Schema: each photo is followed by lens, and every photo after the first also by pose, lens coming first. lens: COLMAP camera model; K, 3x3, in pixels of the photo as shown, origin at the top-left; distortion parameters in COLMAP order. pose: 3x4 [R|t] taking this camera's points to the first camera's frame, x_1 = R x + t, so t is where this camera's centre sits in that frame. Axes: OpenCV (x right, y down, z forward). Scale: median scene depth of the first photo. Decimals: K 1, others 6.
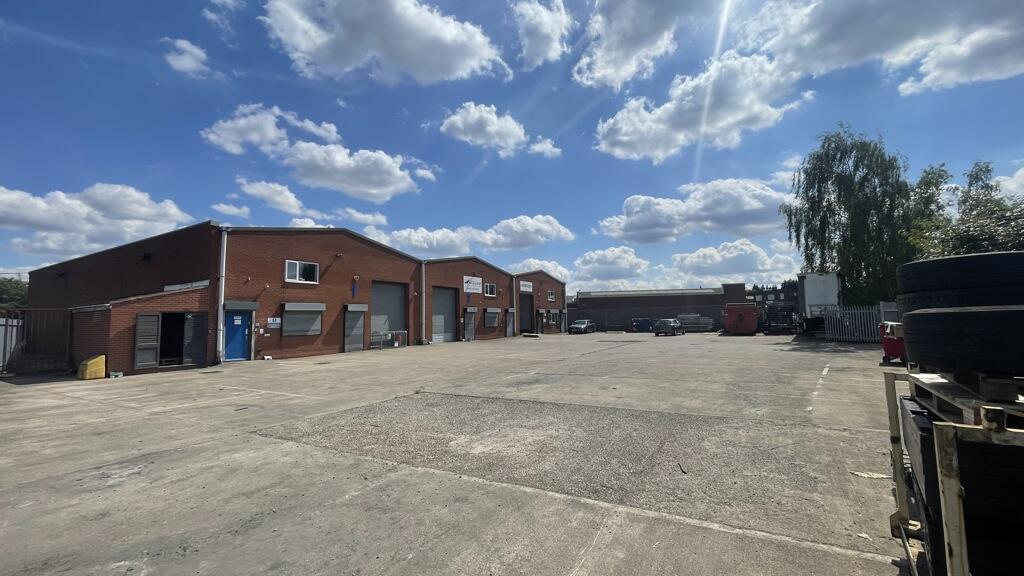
lens RADIAL K [[417.8, 0, 511.0], [0, 417.8, 285.6], [0, 0, 1]] dist [-0.032392, -0.000388]
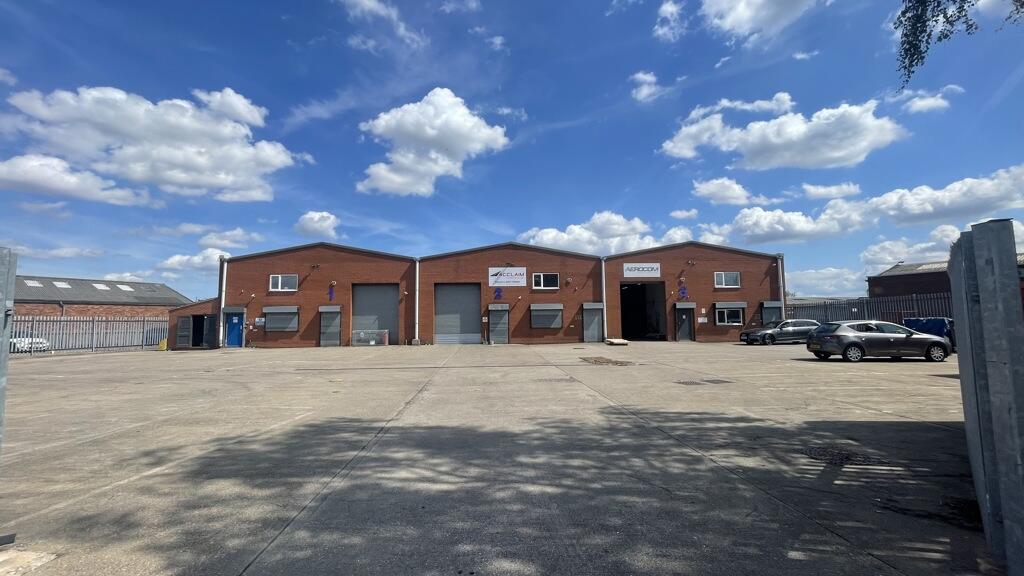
lens RADIAL K [[441.2, 0, 512.3], [0, 441.2, 289.2], [0, 0, 1]] dist [-0.007329, -0.000324]
pose [[0.535209, -0.055929, -0.842866, 0.530114], [0.068745, 0.997380, -0.022530, 0.034719], [0.841918, -0.045885, 0.537652, 0.439133]]
